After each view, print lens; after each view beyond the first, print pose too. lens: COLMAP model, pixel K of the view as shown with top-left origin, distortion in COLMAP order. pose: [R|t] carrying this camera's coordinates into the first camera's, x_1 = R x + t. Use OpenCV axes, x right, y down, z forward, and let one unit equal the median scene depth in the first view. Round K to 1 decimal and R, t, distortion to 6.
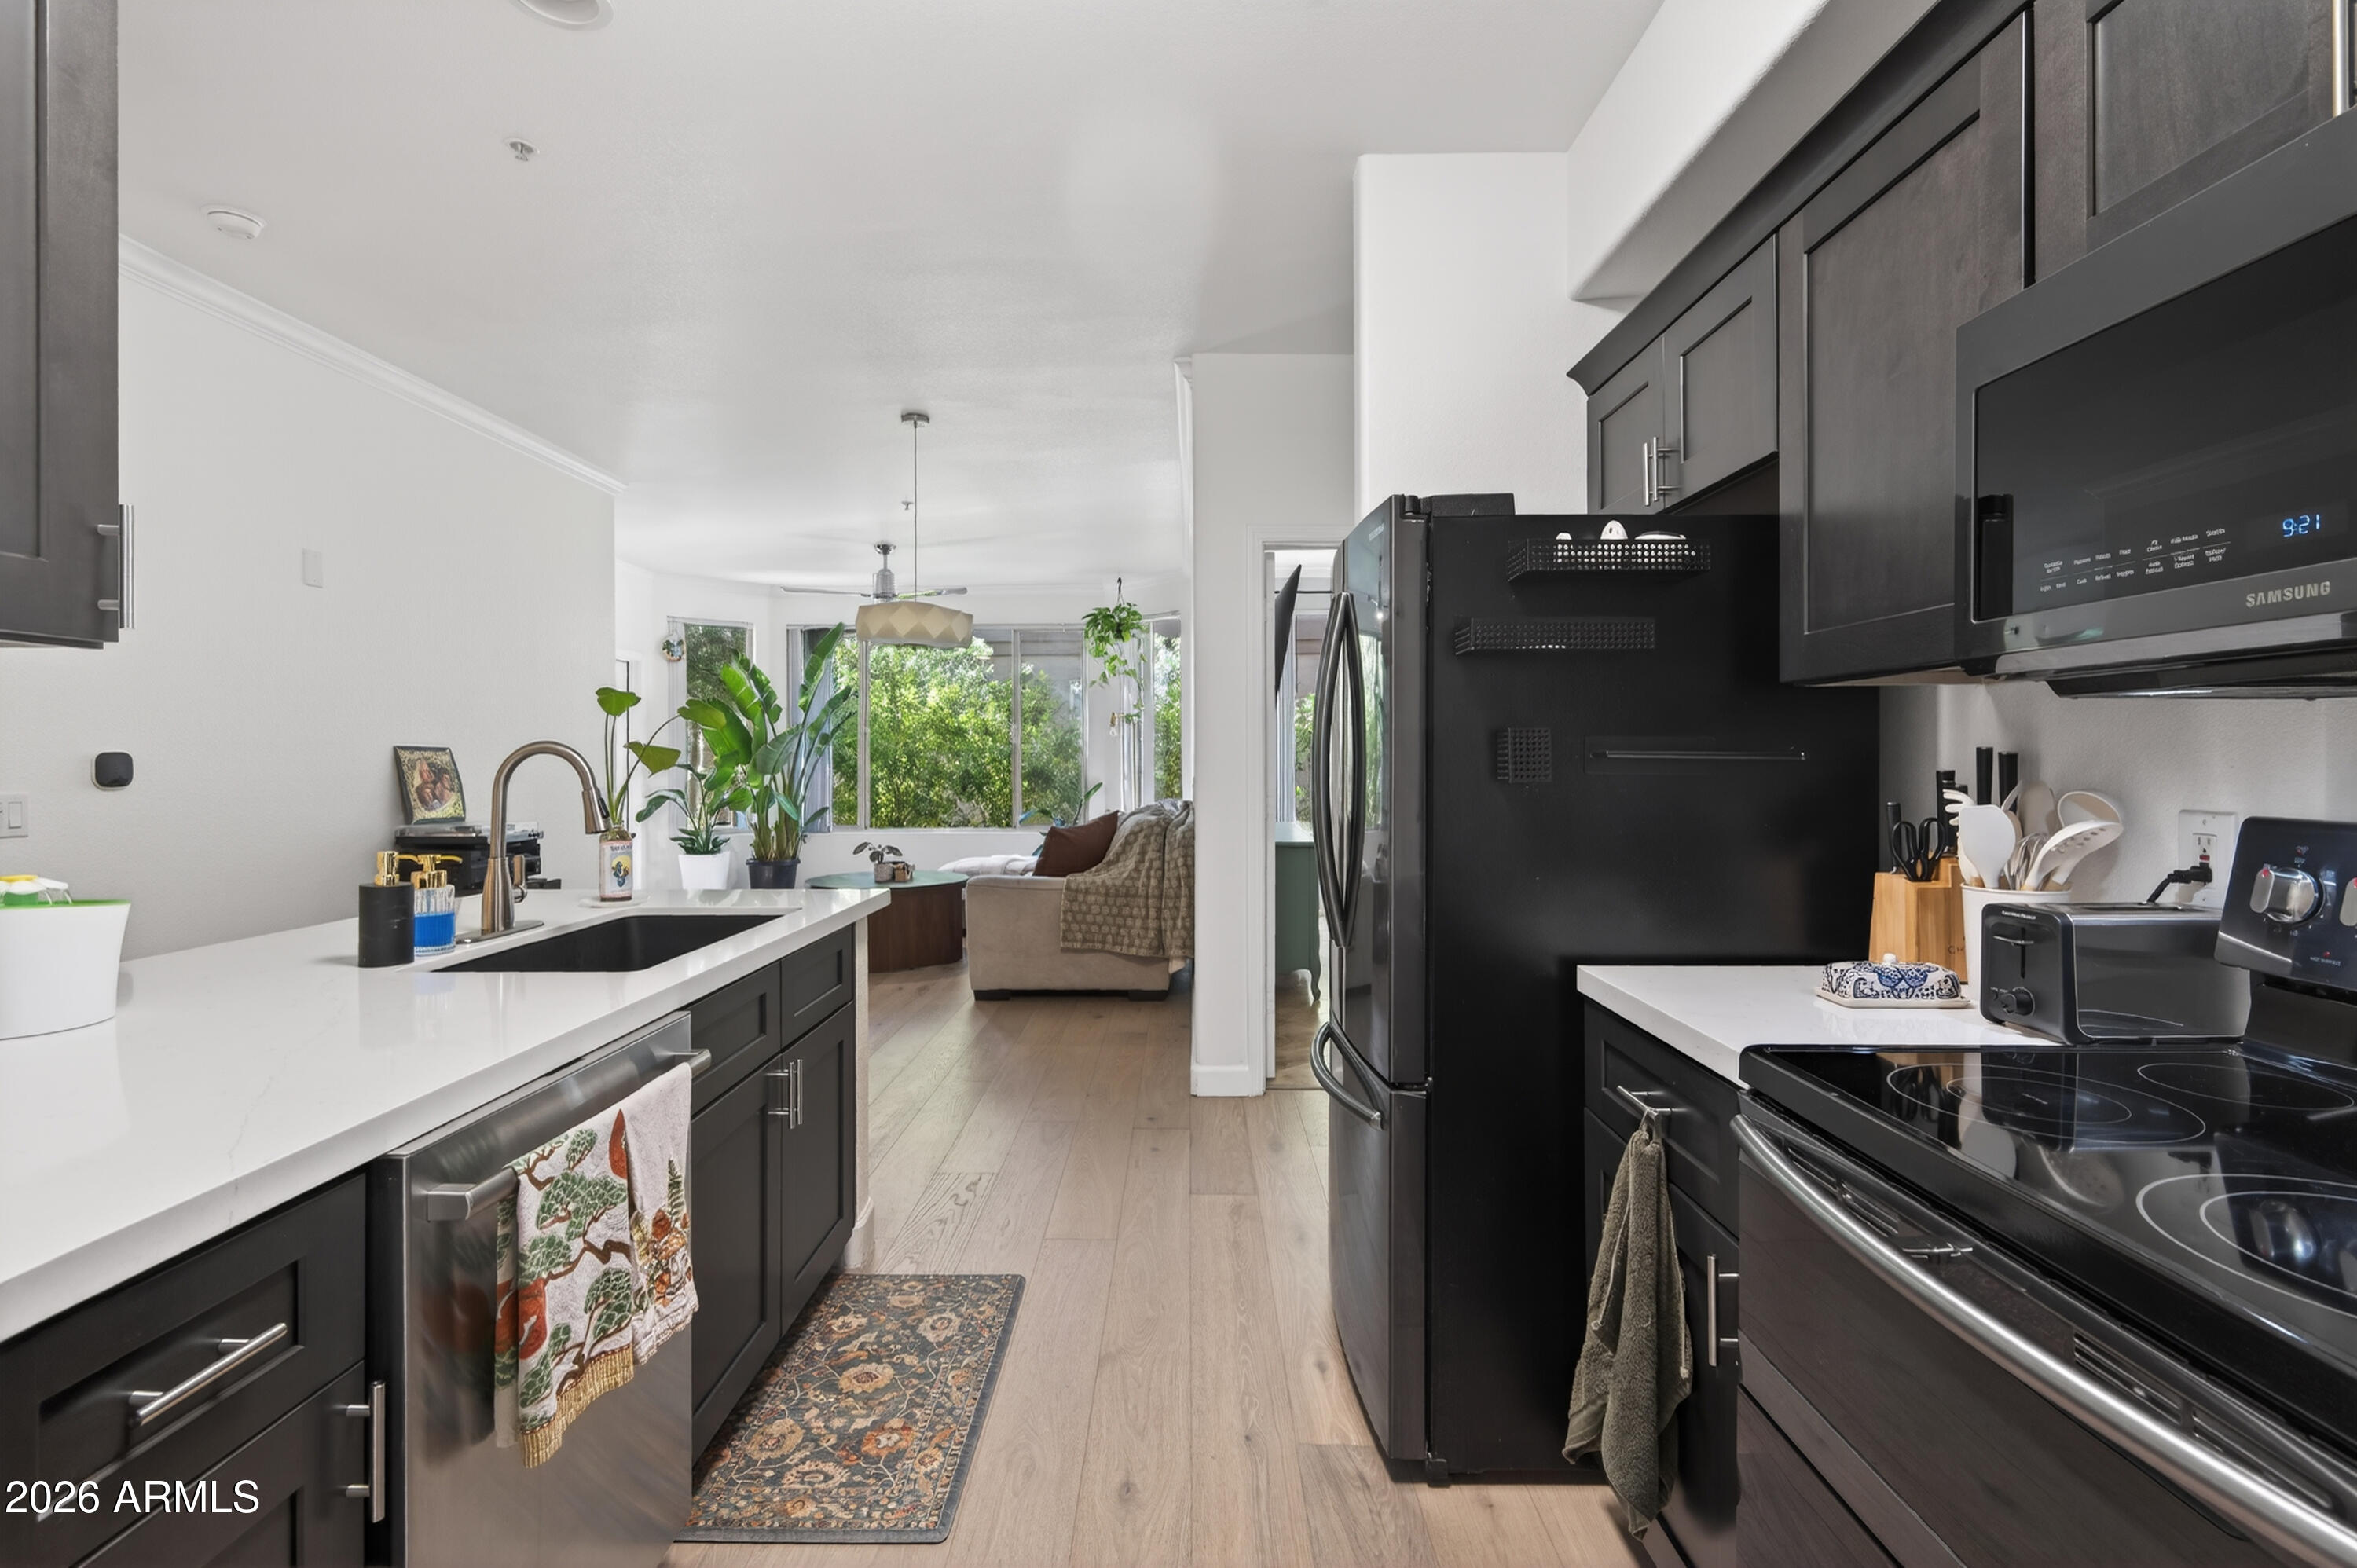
lens RADIAL K [[1075.9, 0, 1155.1], [0, 1075.9, 762.2], [0, 0, 1]] dist [0.006924, -0.004283]
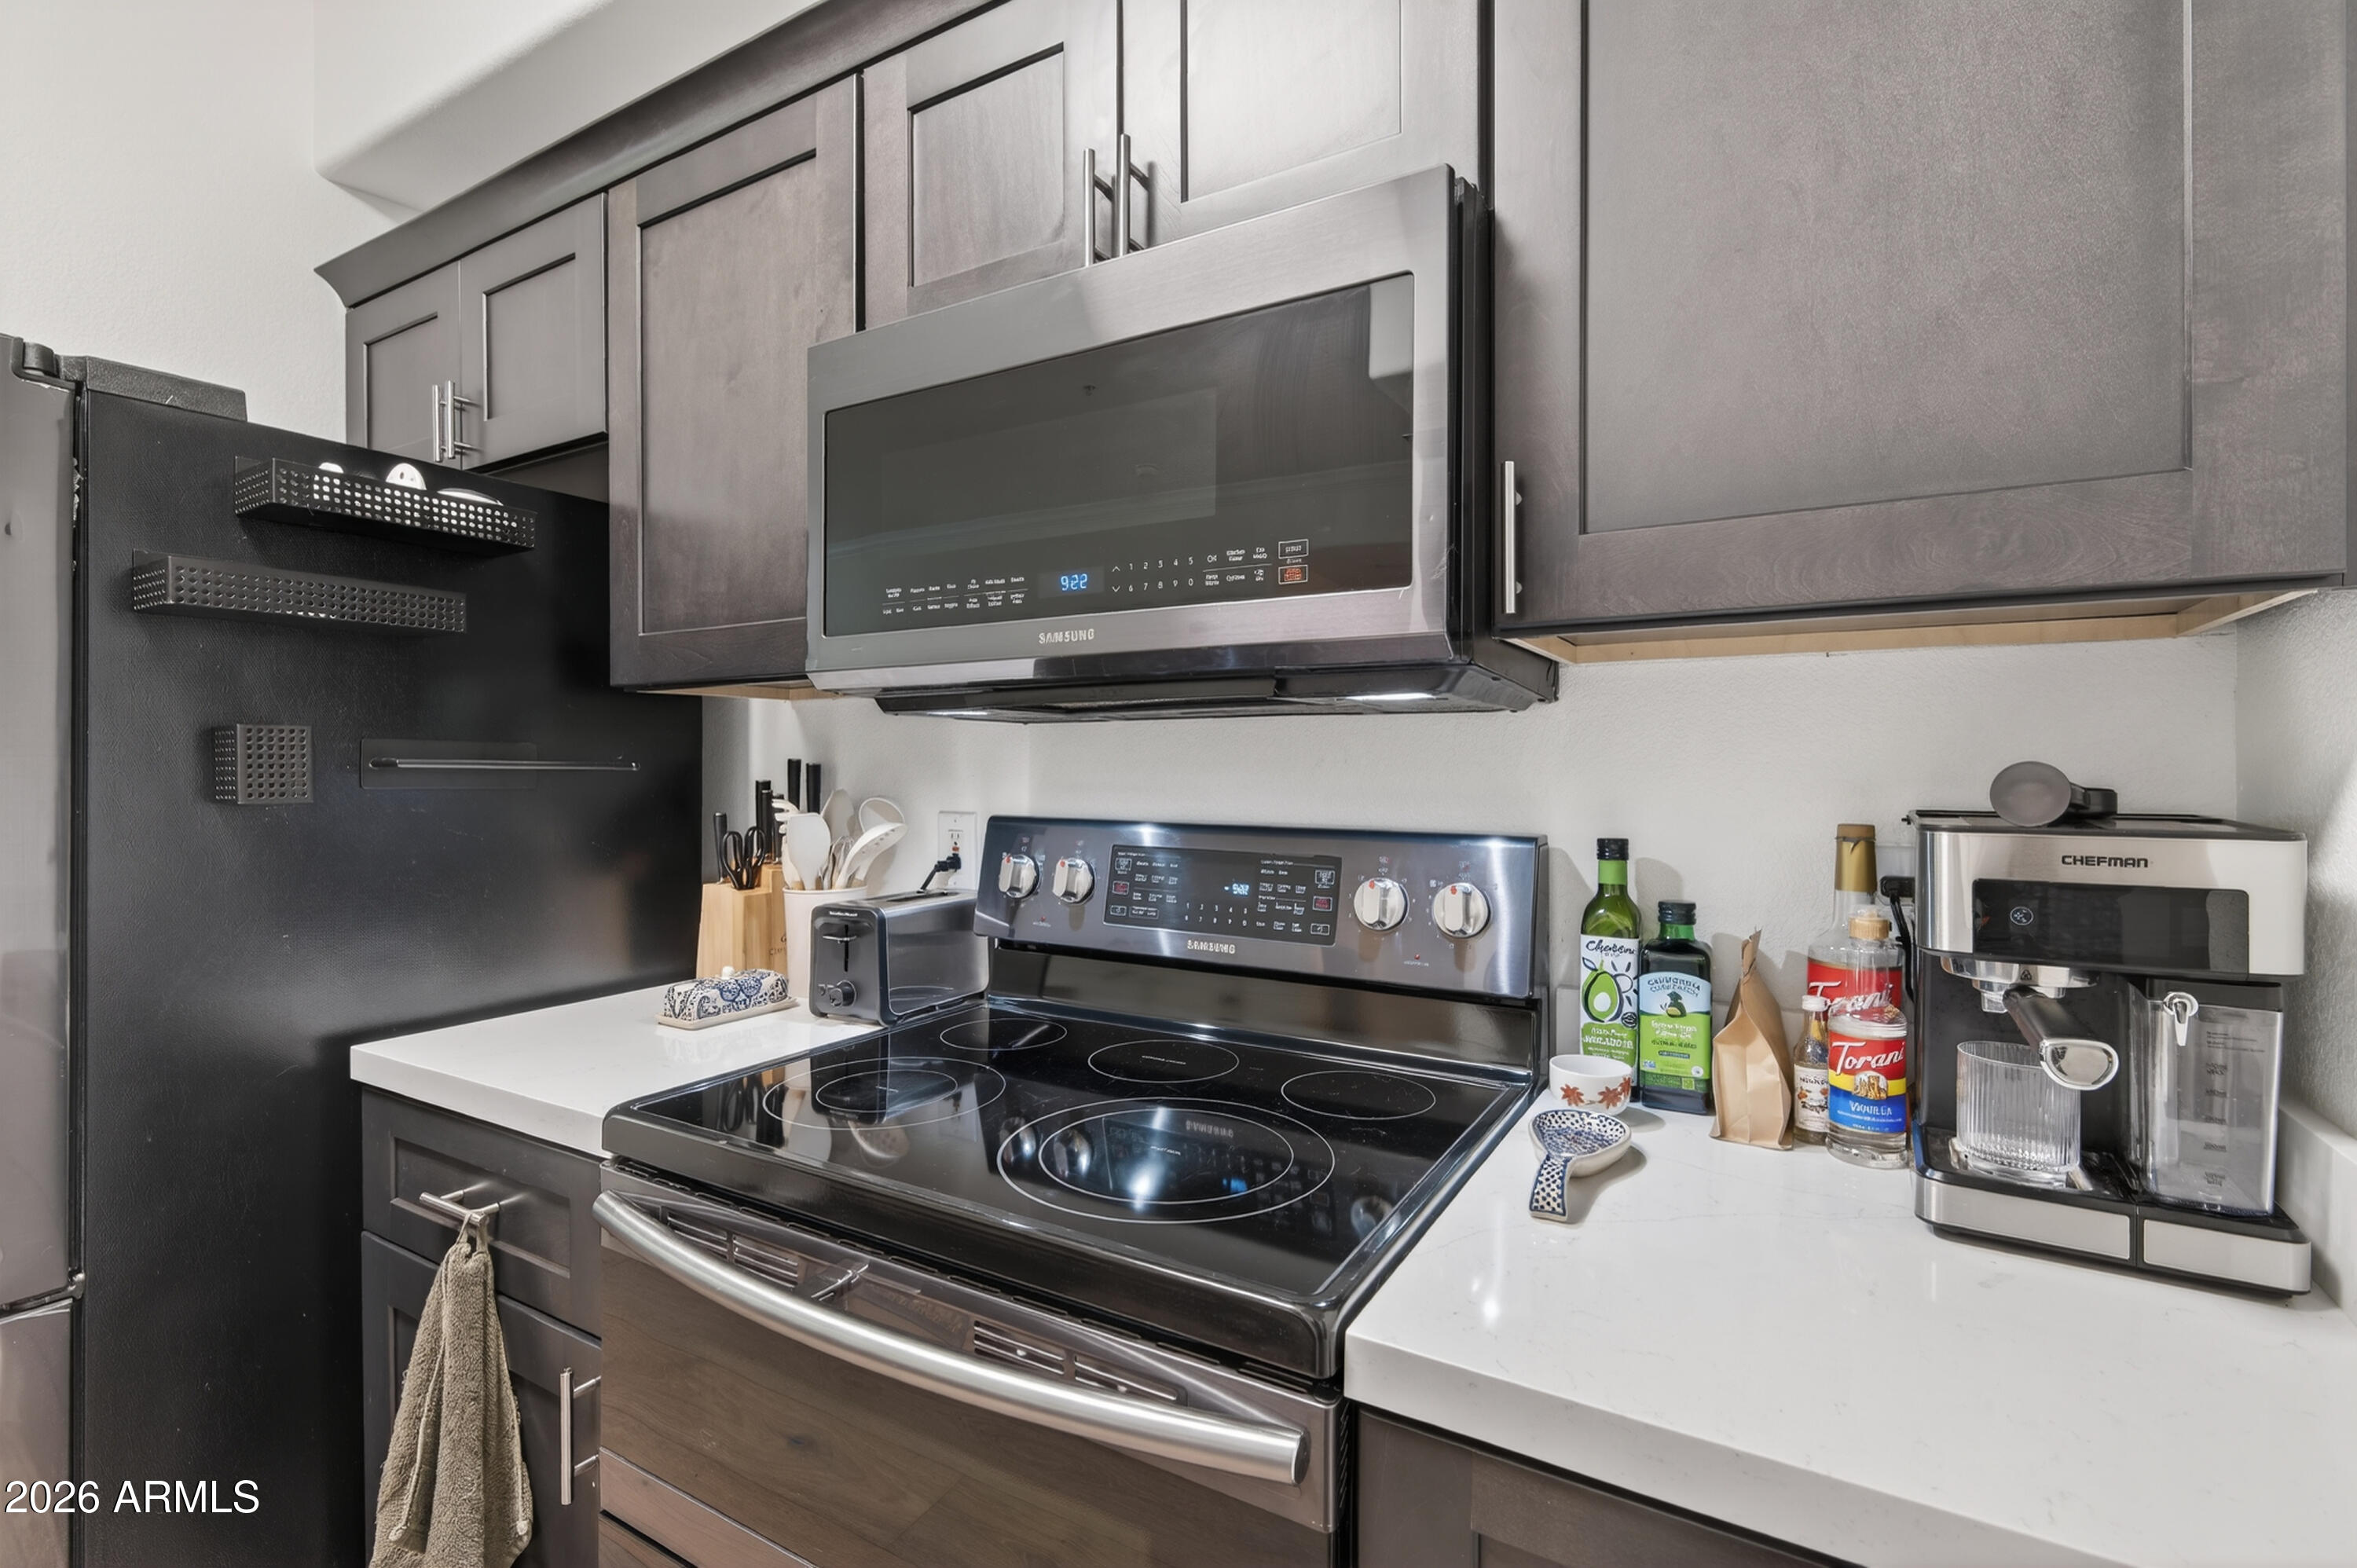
lens RADIAL K [[1075.9, 0, 1175.6], [0, 1075.9, 766.8], [0, 0, 1]] dist [0.006924, -0.004283]
pose [[0.487959, 0.002396, 0.872863, 0.020087], [0.002145, 0.999990, -0.003944, -0.000717], [-0.872864, 0.003796, 0.487949, 0.164226]]
